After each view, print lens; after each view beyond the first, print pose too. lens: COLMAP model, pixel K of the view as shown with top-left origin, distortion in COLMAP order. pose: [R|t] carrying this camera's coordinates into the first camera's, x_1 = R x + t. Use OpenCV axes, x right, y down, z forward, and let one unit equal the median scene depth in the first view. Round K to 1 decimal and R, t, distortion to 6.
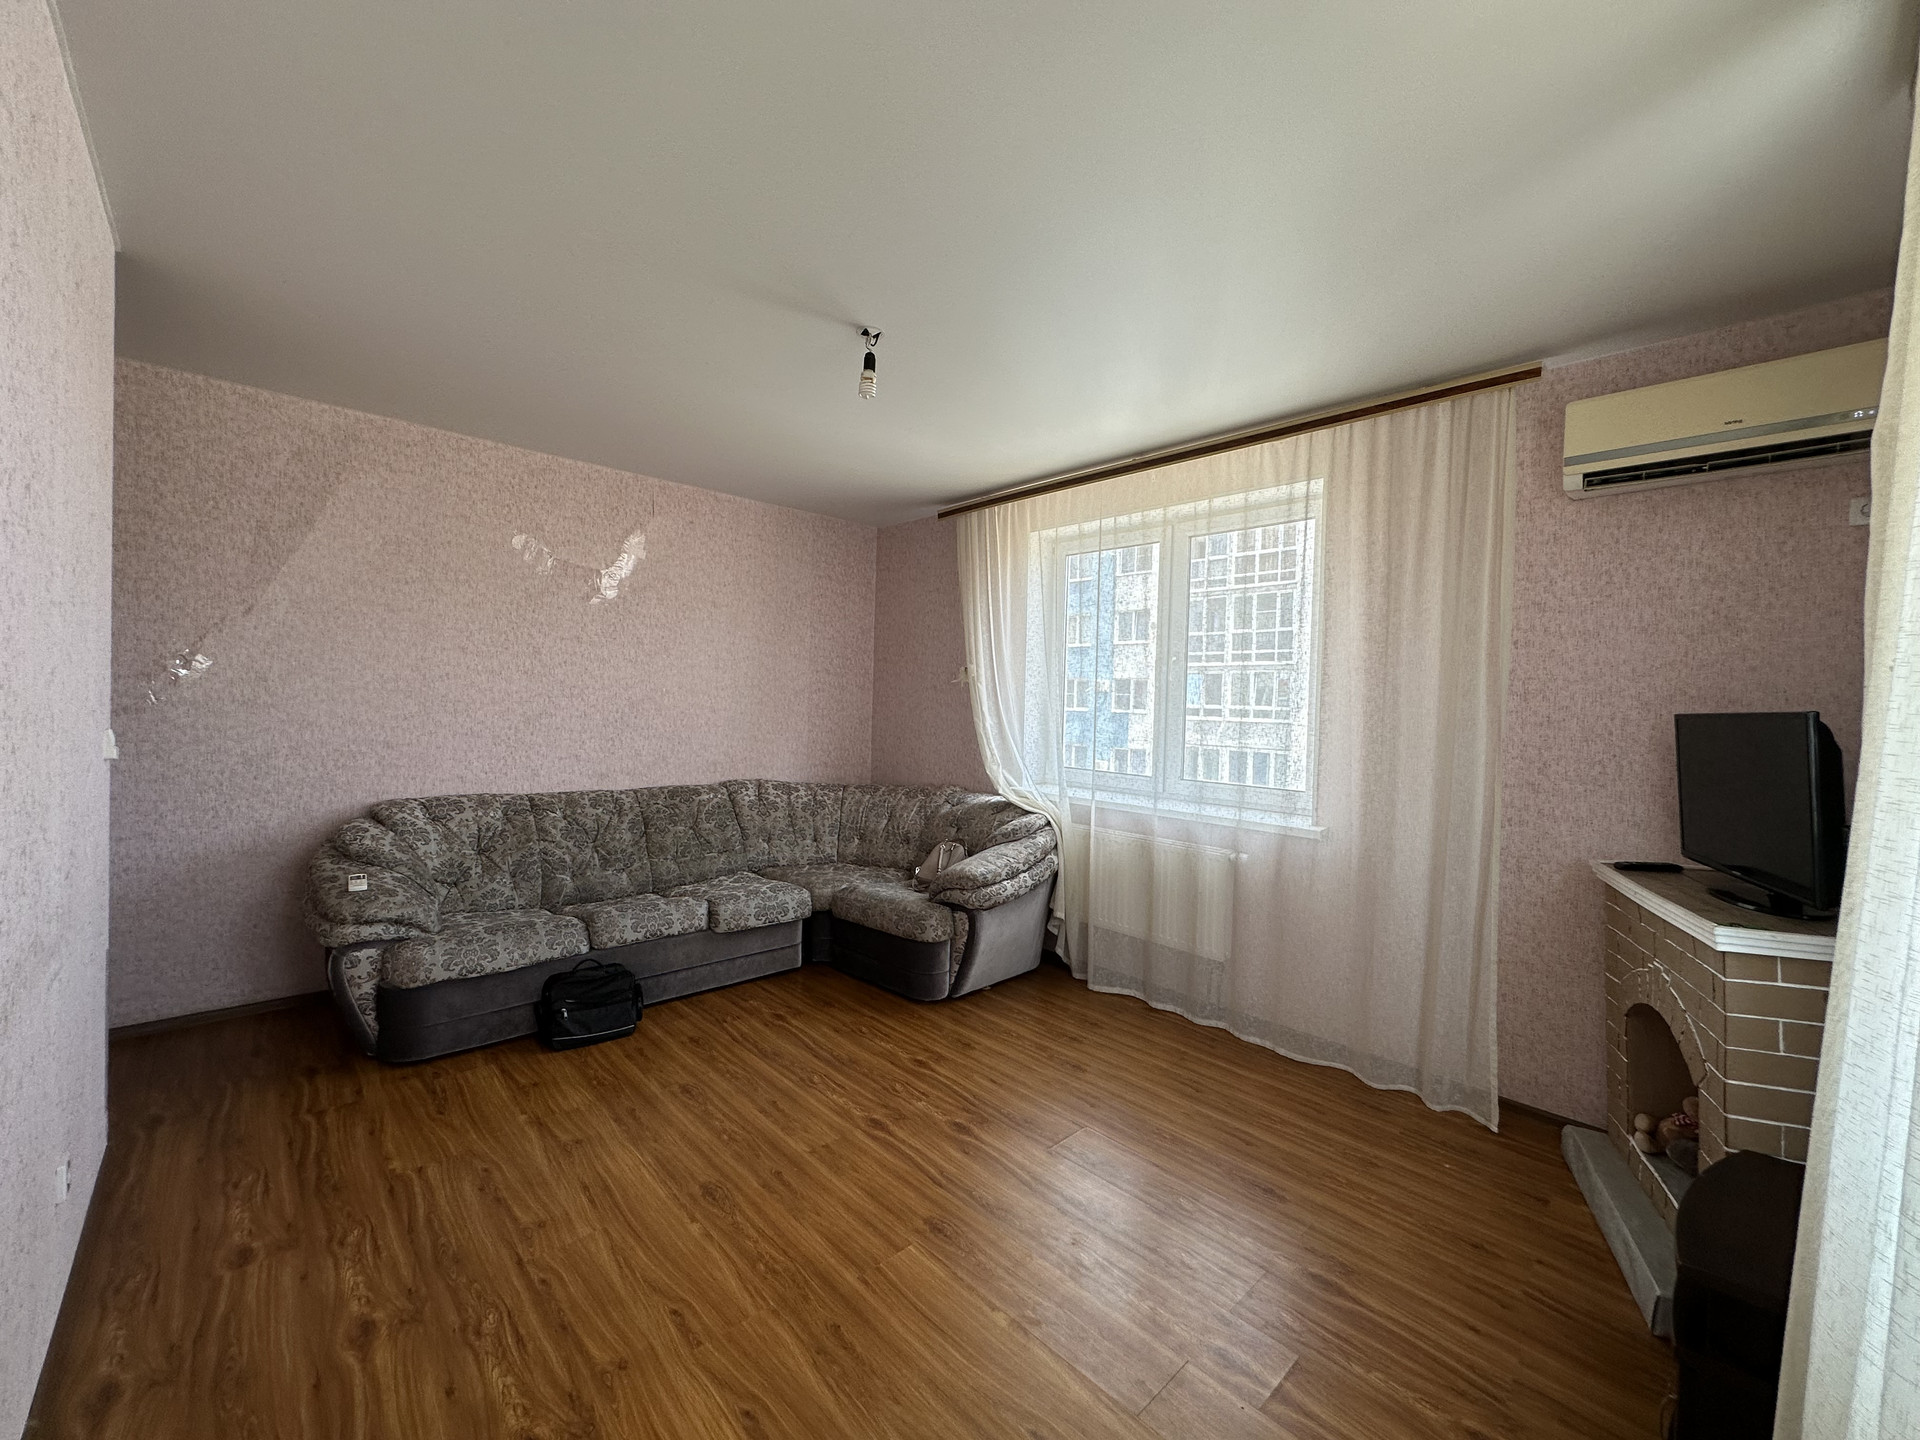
lens RADIAL K [[766.2, 0, 960.0], [0, 766.2, 720.0], [0, 0, 1]] dist [-0.002180, 0.000581]
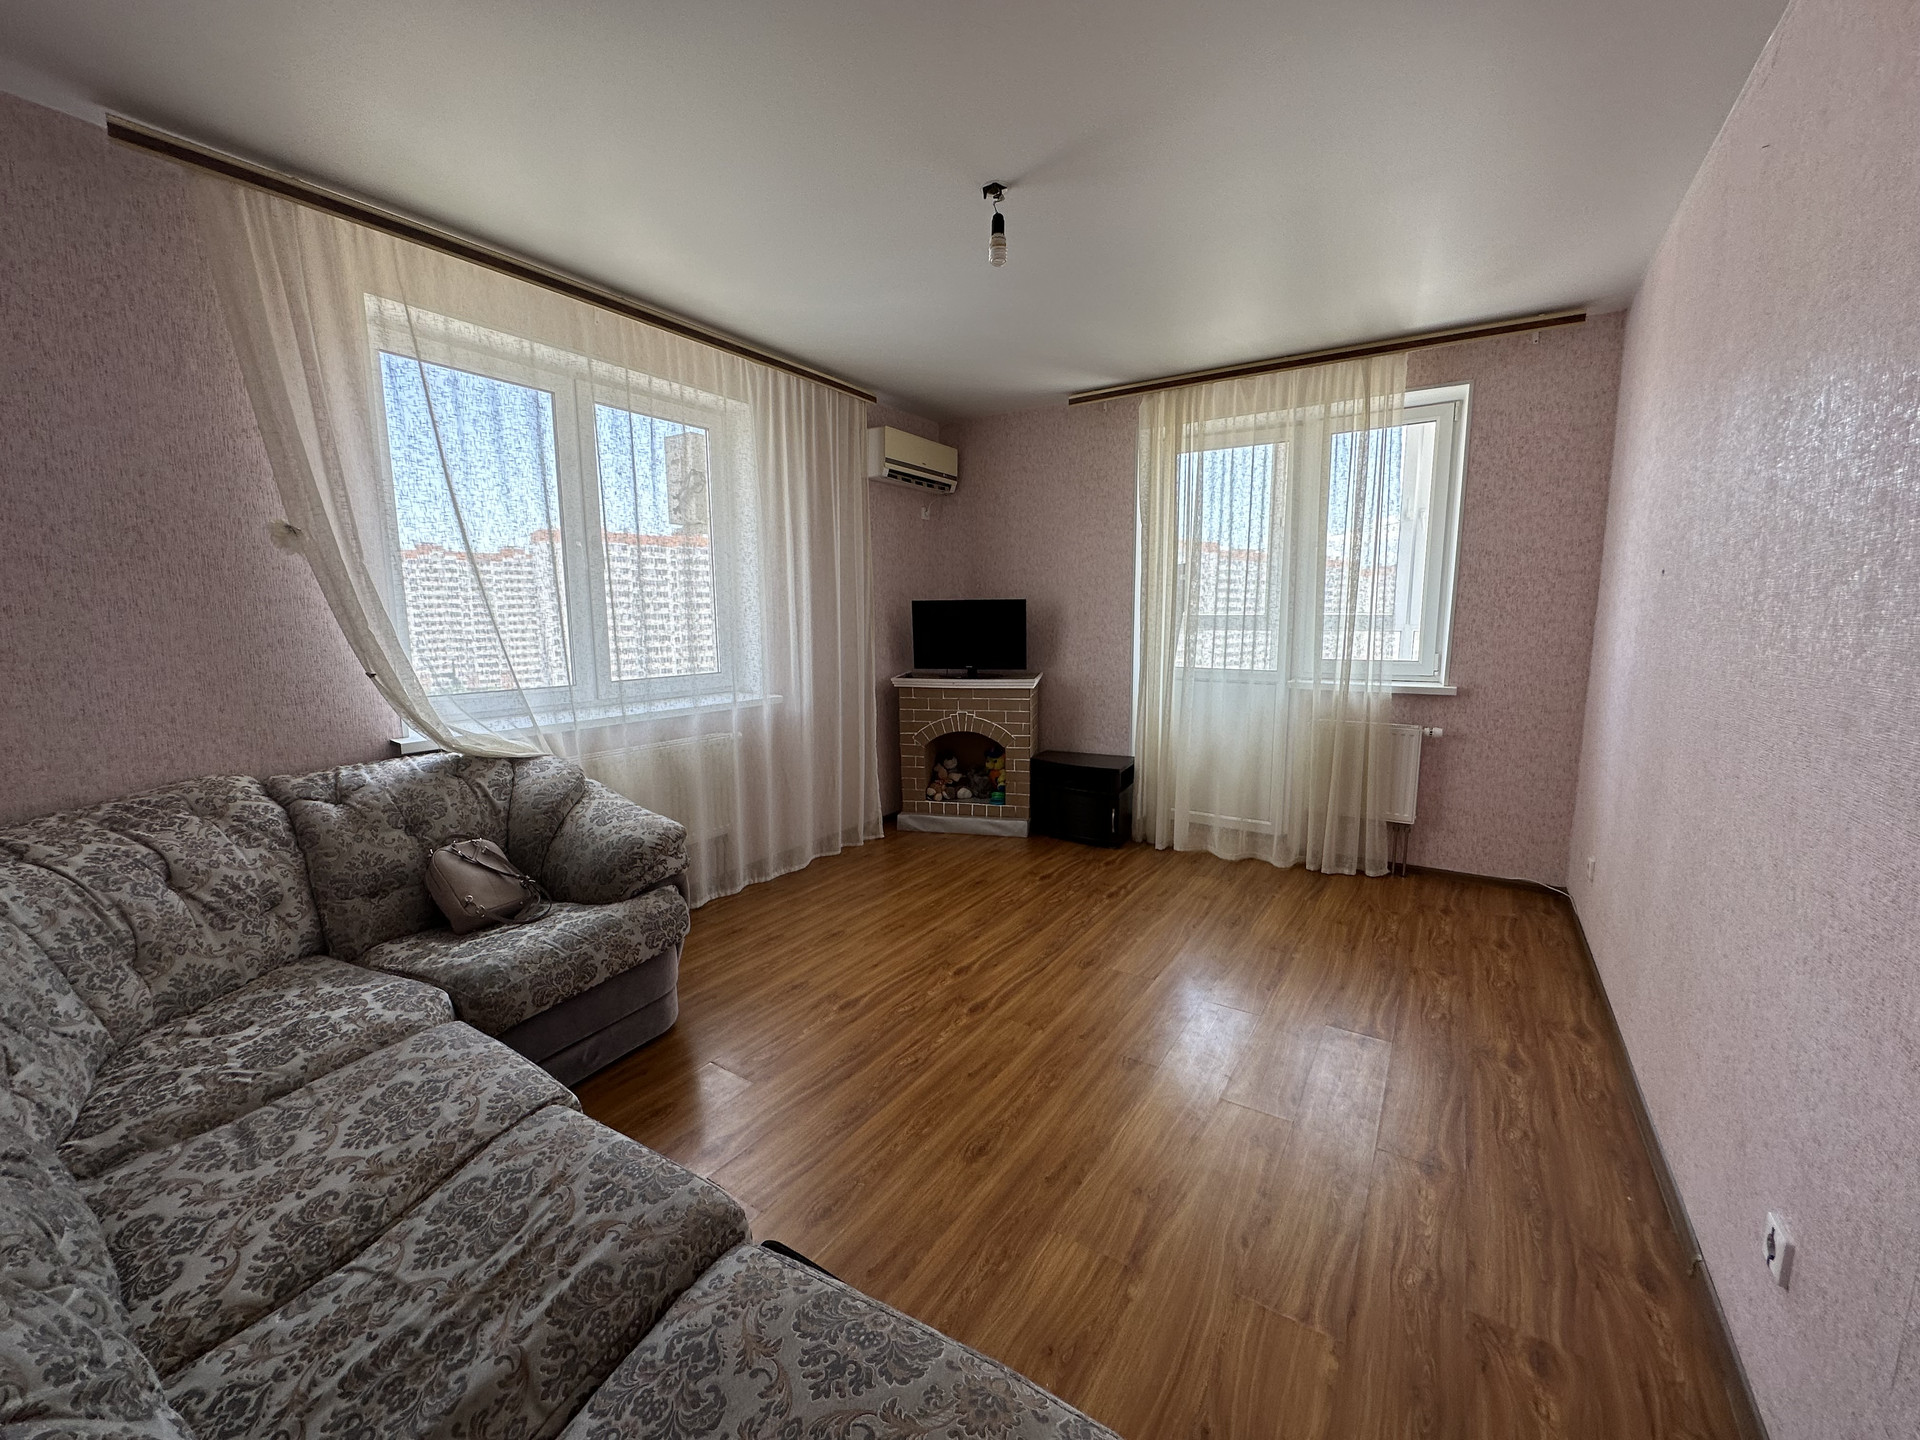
lens RADIAL K [[766.2, 0, 960.0], [0, 766.2, 720.0], [0, 0, 1]] dist [-0.002180, 0.000581]
pose [[-0.233407, -0.162775, 0.958658, -1.022338], [0.018364, 0.984975, 0.171715, -0.038589], [-0.972206, 0.057685, -0.226911, 1.215079]]
